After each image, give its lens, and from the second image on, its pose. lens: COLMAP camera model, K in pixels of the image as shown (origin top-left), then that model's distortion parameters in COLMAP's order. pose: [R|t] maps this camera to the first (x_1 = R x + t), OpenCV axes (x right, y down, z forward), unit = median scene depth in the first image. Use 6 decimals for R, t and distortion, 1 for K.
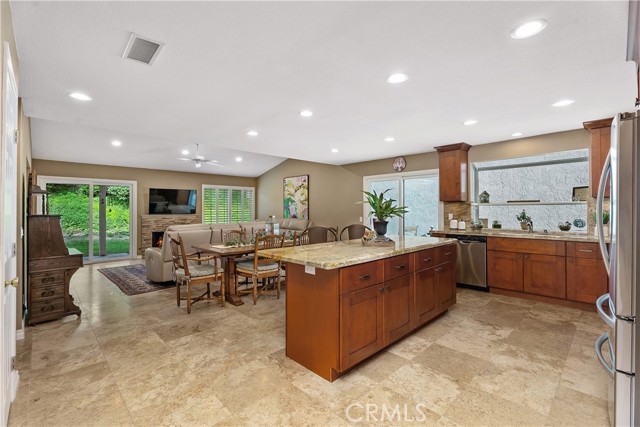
lens RADIAL K [[284.5, 0, 320.3], [0, 284.5, 208.9], [0, 0, 1]] dist [-0.005070, 0.000859]
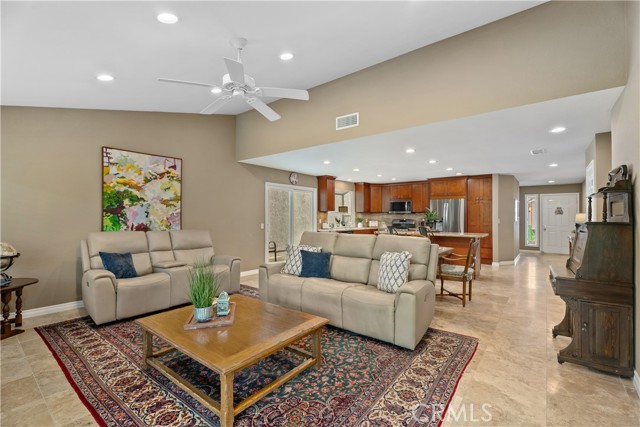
lens RADIAL K [[284.5, 0, 320.8], [0, 284.5, 214.0], [0, 0, 1]] dist [-0.005070, 0.000859]
pose [[-0.123960, 0.013859, 0.992190, -0.741338], [-0.005509, 0.999877, -0.014655, 0.007356], [-0.992272, -0.007282, -0.123869, 0.828840]]
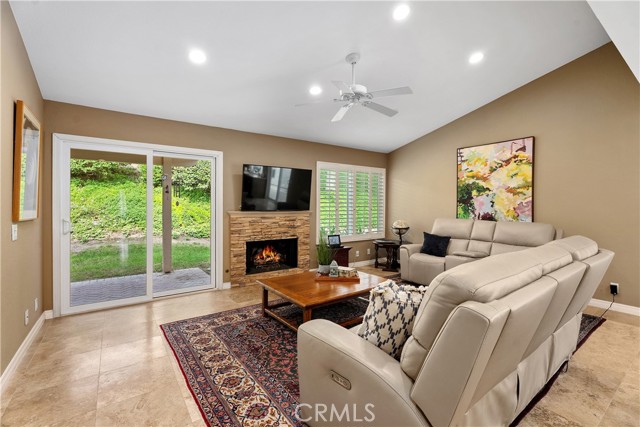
lens RADIAL K [[284.5, 0, 318.1], [0, 284.5, 208.3], [0, 0, 1]] dist [-0.005070, 0.000859]
pose [[0.987681, 0.010133, -0.156153, -0.367610], [-0.007765, 0.999845, 0.015771, 0.003917], [0.156289, -0.014365, 0.987607, 0.467028]]
